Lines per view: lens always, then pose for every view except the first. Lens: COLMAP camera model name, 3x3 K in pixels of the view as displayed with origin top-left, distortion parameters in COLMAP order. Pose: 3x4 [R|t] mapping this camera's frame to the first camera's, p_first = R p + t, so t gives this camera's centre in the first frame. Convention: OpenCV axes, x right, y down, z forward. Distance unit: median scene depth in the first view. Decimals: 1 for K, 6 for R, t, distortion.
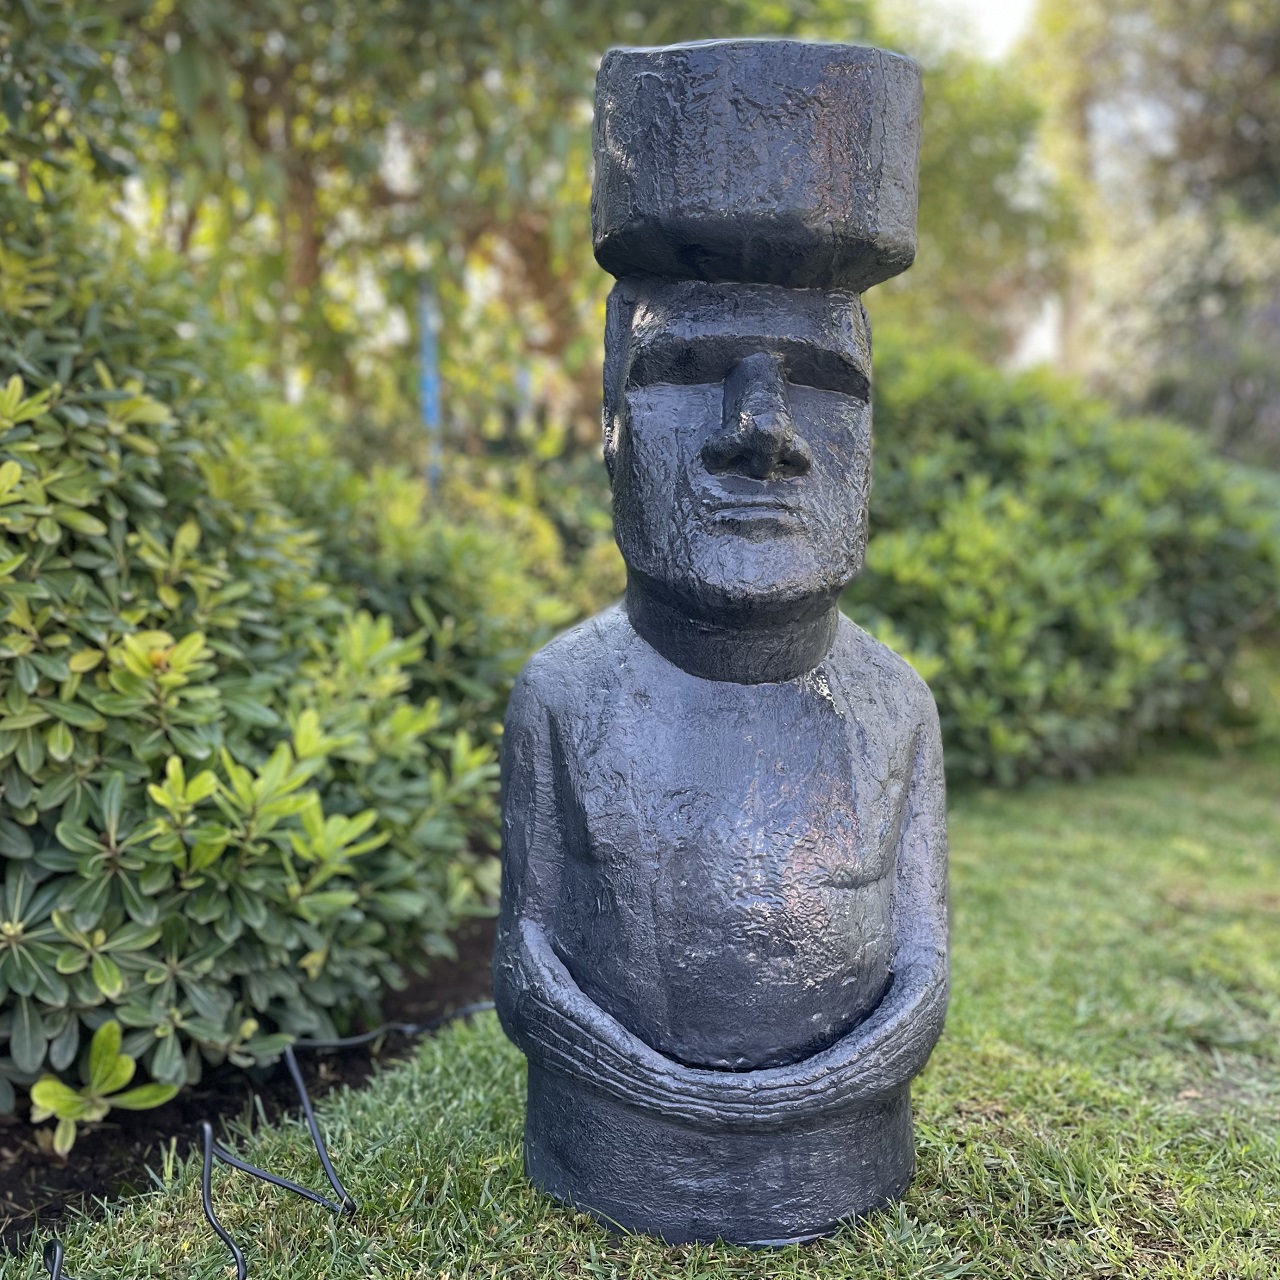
lens RADIAL K [[1702.7, 0, 691.9], [0, 1702.7, 638.5], [0, 0, 1]] dist [0.060132, -0.068740]
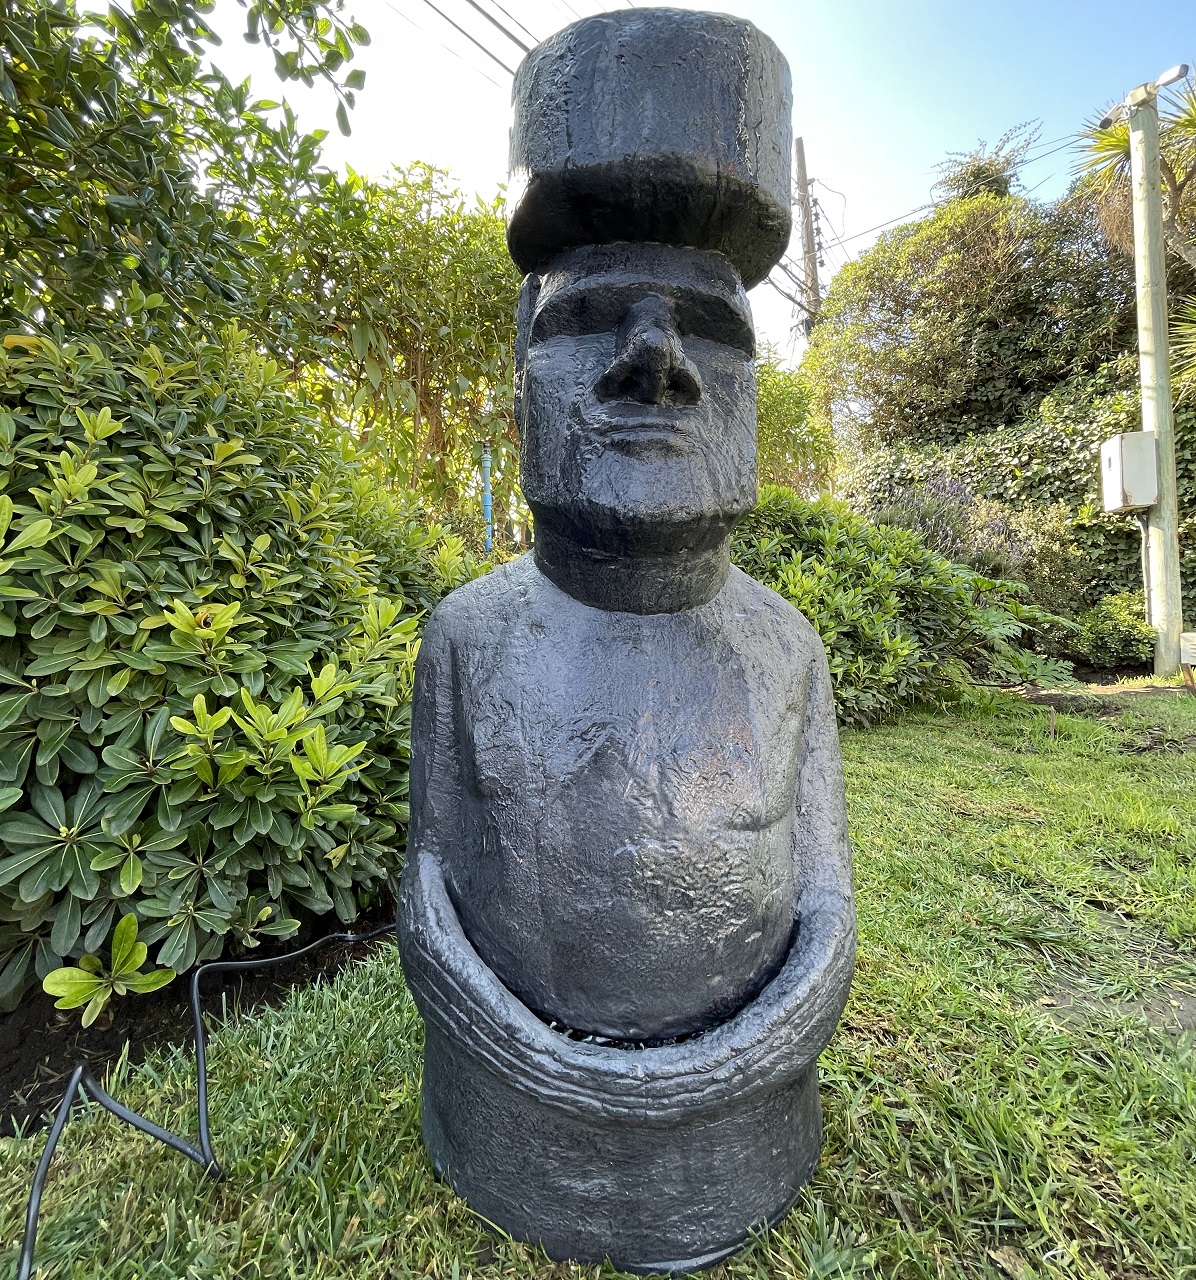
lens RADIAL K [[735.5, 0, 594.0], [0, 735.5, 553.4], [0, 0, 1]] dist [-0.025481, 0.012566]
pose [[0.997090, -0.008824, -0.075718, 0.038133], [-0.002921, 0.988125, -0.153625, 0.058183], [0.076175, 0.153399, 0.985224, 0.569427]]
